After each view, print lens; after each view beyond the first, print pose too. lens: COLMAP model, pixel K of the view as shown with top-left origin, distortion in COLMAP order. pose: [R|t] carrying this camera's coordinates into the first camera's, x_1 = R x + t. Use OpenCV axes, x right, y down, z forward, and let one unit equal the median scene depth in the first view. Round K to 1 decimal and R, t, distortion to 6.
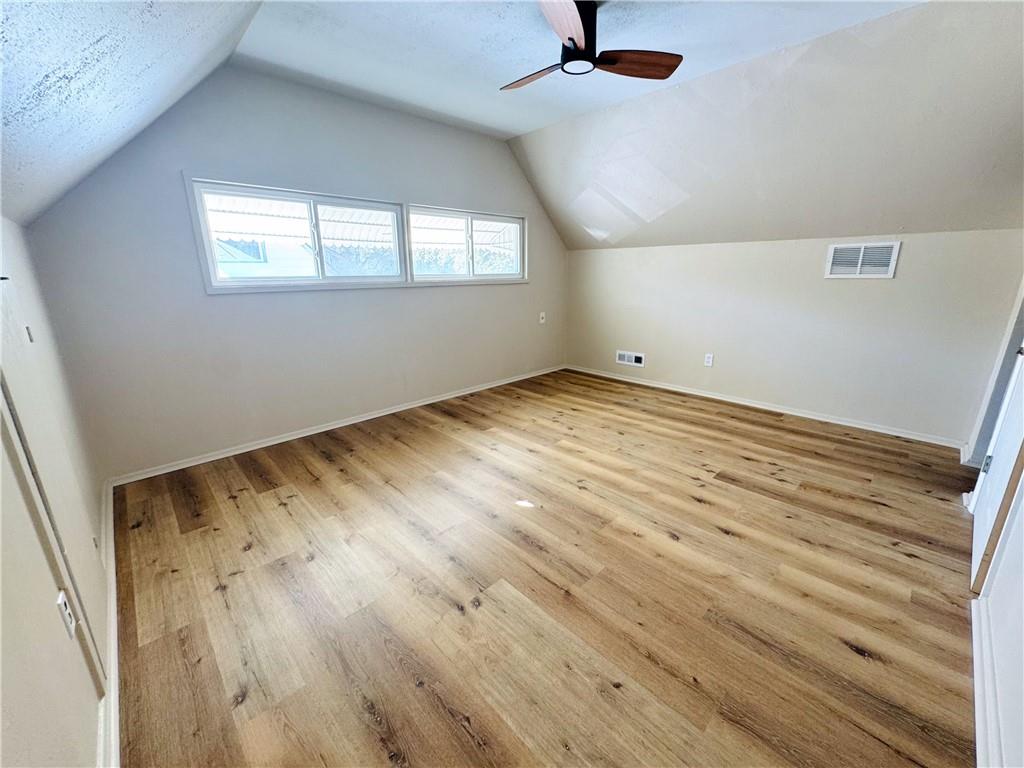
lens RADIAL K [[408.2, 0, 511.3], [0, 408.2, 382.5], [0, 0, 1]] dist [-0.003716, 0.000567]
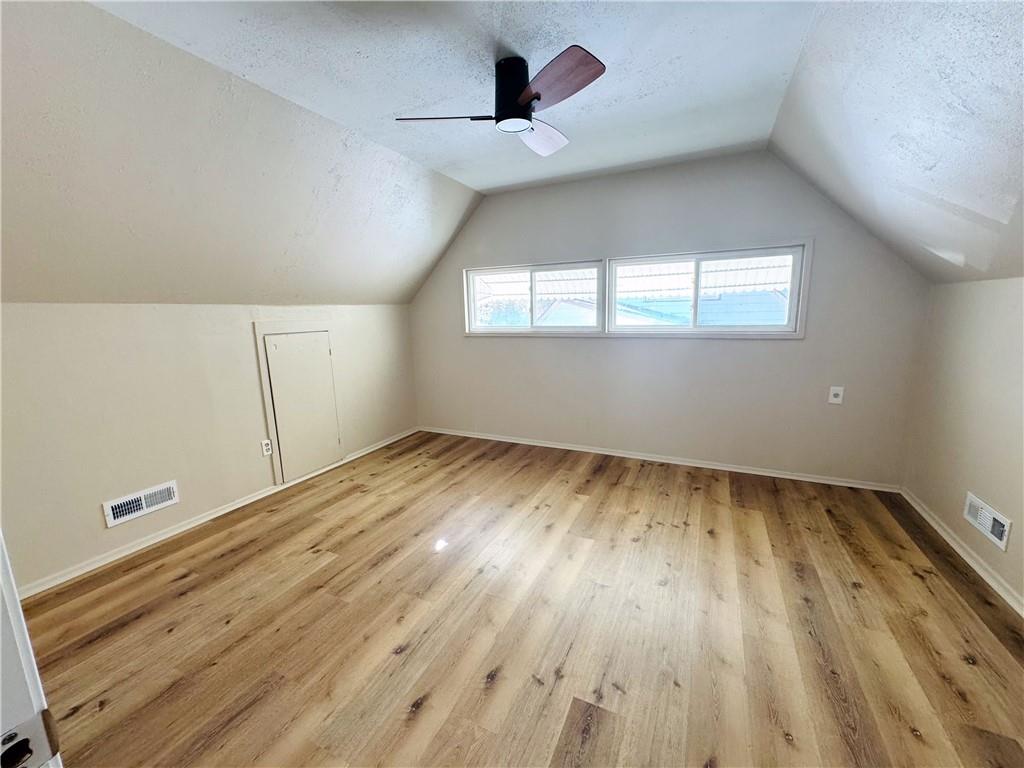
lens RADIAL K [[408.2, 0, 511.3], [0, 408.2, 382.5], [0, 0, 1]] dist [-0.003716, 0.000567]
pose [[0.345740, 0.164715, -0.923760, 0.790631], [-0.226801, 0.969951, 0.088066, -0.199638], [0.910508, 0.179062, 0.372708, 0.528648]]
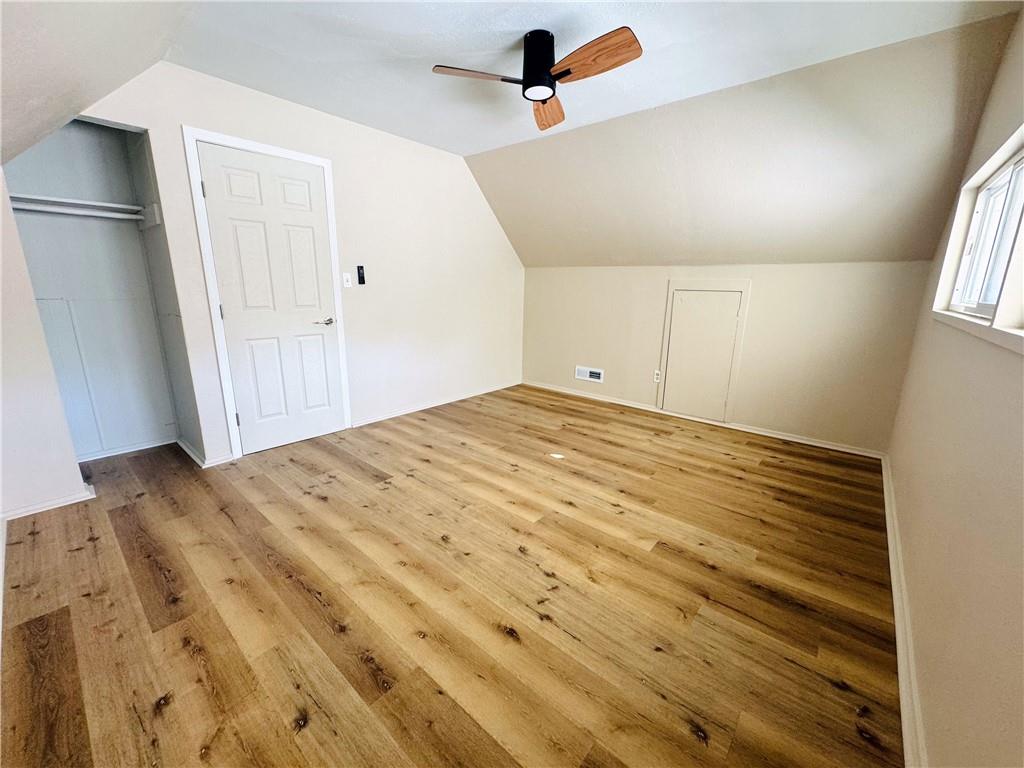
lens RADIAL K [[408.2, 0, 511.3], [0, 408.2, 382.5], [0, 0, 1]] dist [-0.003716, 0.000567]
pose [[-0.995002, 0.016658, -0.098456, 0.244121], [-0.032731, 0.877106, 0.479179, -0.439183], [0.094338, 0.480007, -0.872177, 1.581161]]
